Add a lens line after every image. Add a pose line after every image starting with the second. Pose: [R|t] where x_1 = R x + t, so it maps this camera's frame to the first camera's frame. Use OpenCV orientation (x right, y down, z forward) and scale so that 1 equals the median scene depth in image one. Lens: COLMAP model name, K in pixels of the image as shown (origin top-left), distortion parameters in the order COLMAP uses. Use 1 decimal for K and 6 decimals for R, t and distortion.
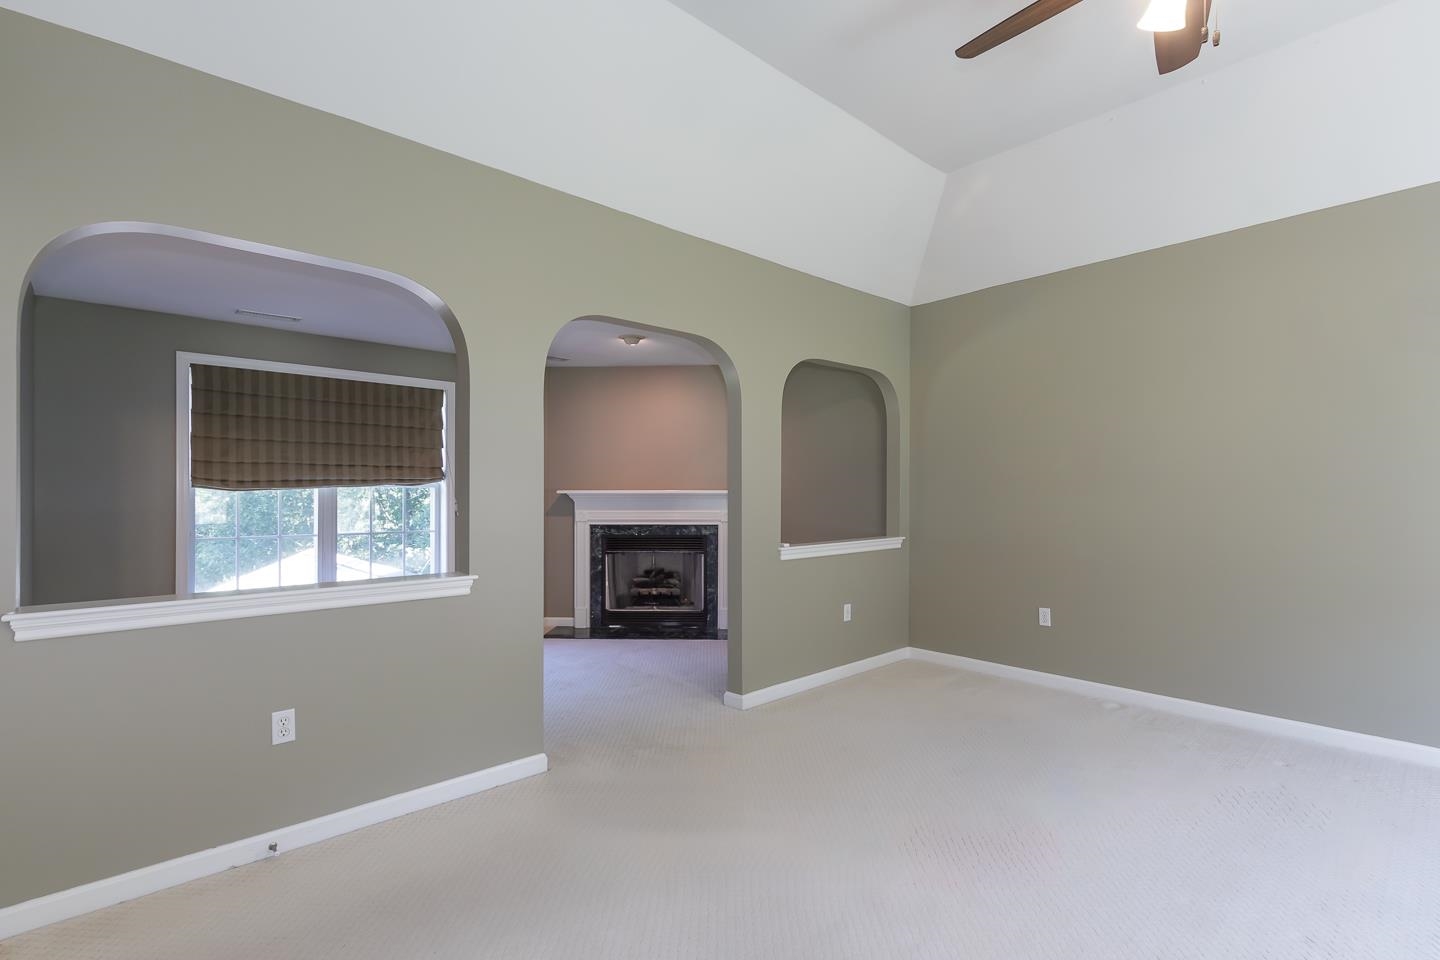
lens RADIAL K [[671.2, 0, 725.5], [0, 671.2, 502.8], [0, 0, 1]] dist [-0.000117, -0.000100]
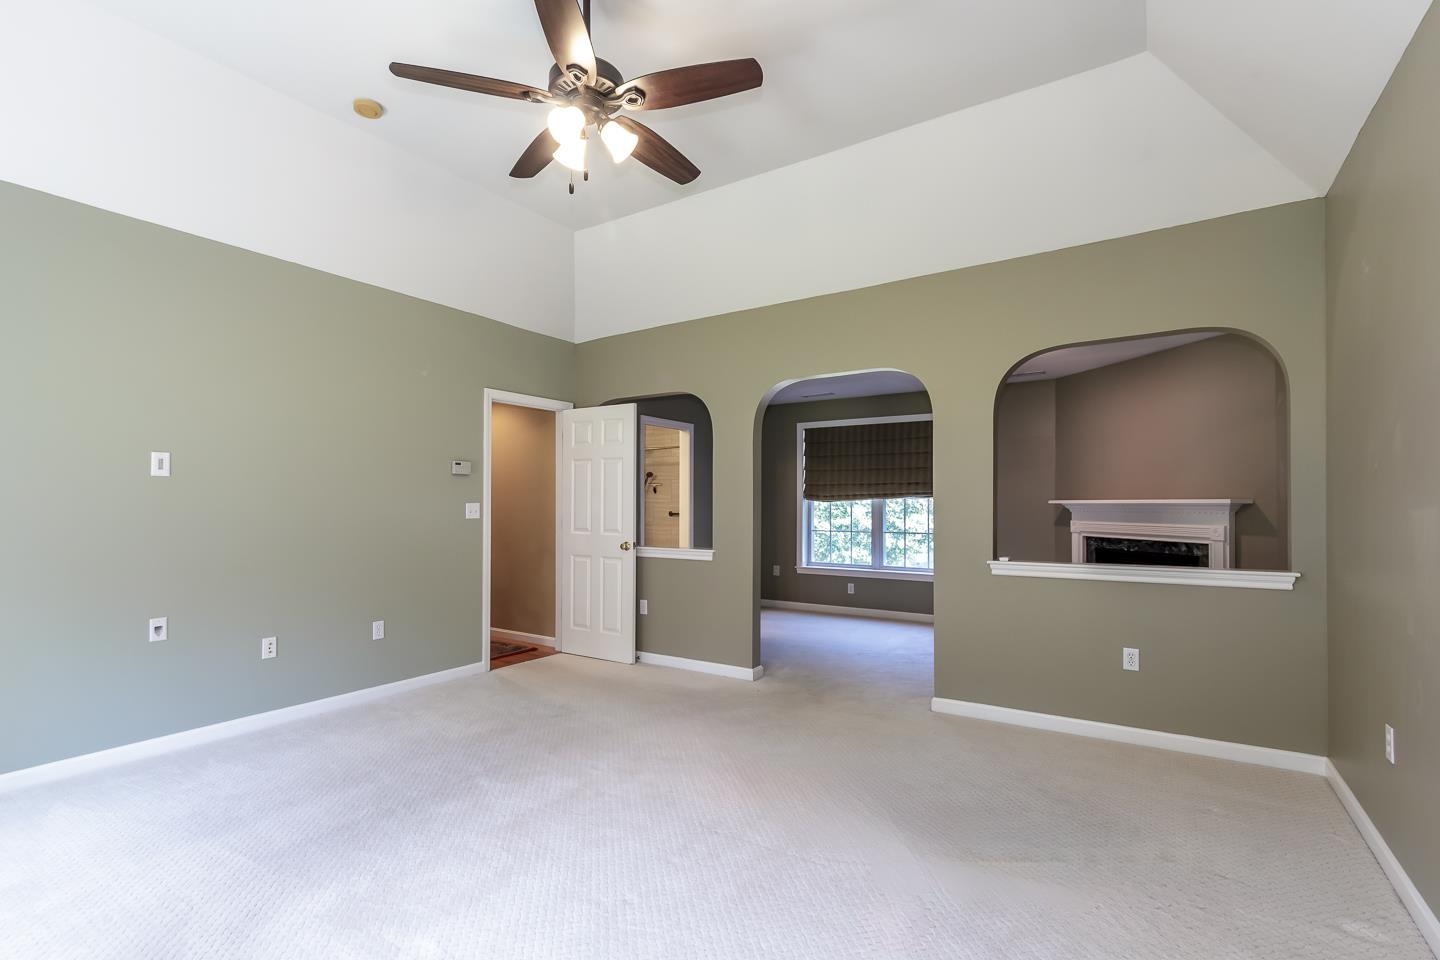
lens RADIAL K [[671.2, 0, 725.5], [0, 671.2, 502.8], [0, 0, 1]] dist [-0.000117, -0.000100]
pose [[0.248148, -0.001139, -0.968722, 0.697974], [-0.013990, 0.999891, -0.004760, -0.003865], [0.968621, 0.014734, 0.248105, 0.312229]]
